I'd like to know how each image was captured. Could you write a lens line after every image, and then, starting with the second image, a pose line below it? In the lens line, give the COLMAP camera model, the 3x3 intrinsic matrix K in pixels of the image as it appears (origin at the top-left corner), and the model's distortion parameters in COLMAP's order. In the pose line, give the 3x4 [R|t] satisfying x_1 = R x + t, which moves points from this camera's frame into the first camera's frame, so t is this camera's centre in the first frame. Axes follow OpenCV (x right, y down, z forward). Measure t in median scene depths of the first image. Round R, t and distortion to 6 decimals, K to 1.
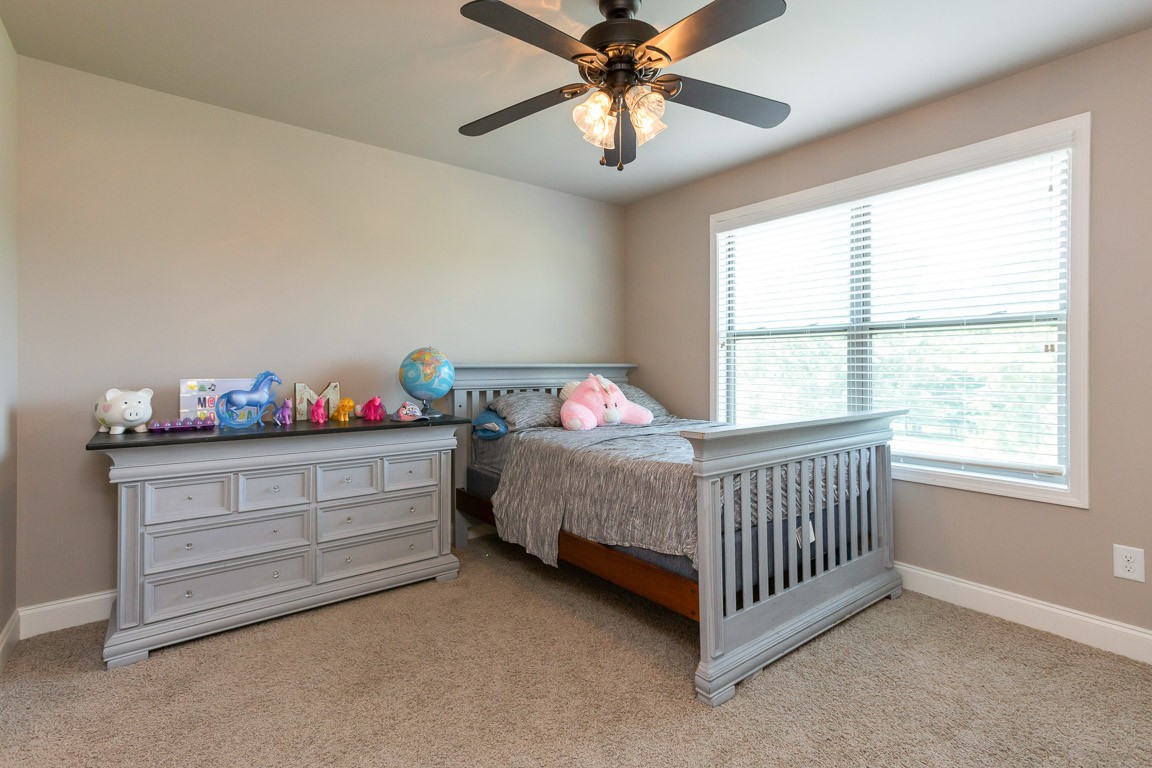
lens RADIAL K [[532.2, 0, 569.7], [0, 532.2, 376.7], [0, 0, 1]] dist [-0.003969, 0.000472]
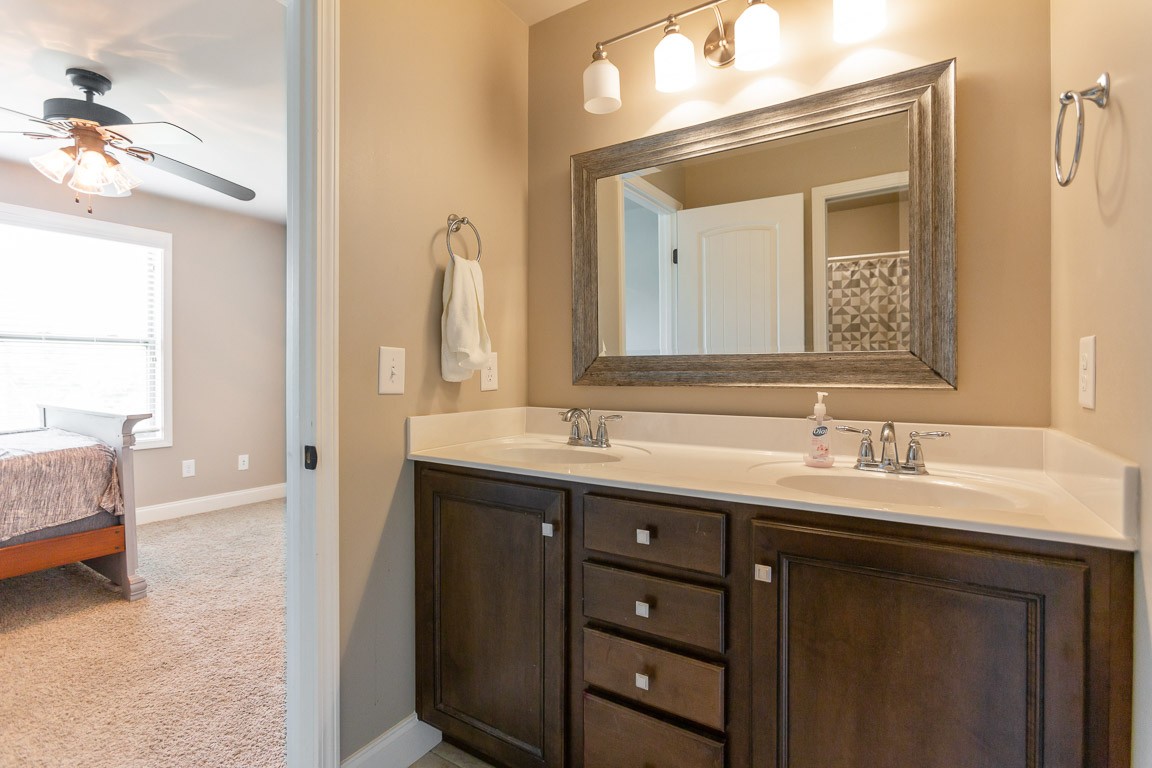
lens RADIAL K [[532.2, 0, 580.5], [0, 532.2, 375.7], [0, 0, 1]] dist [-0.003969, 0.000472]
pose [[-0.344588, -0.009824, 0.938703, -1.332135], [0.007786, 0.999881, 0.013323, -0.011540], [-0.938722, 0.011899, -0.344471, 0.306970]]
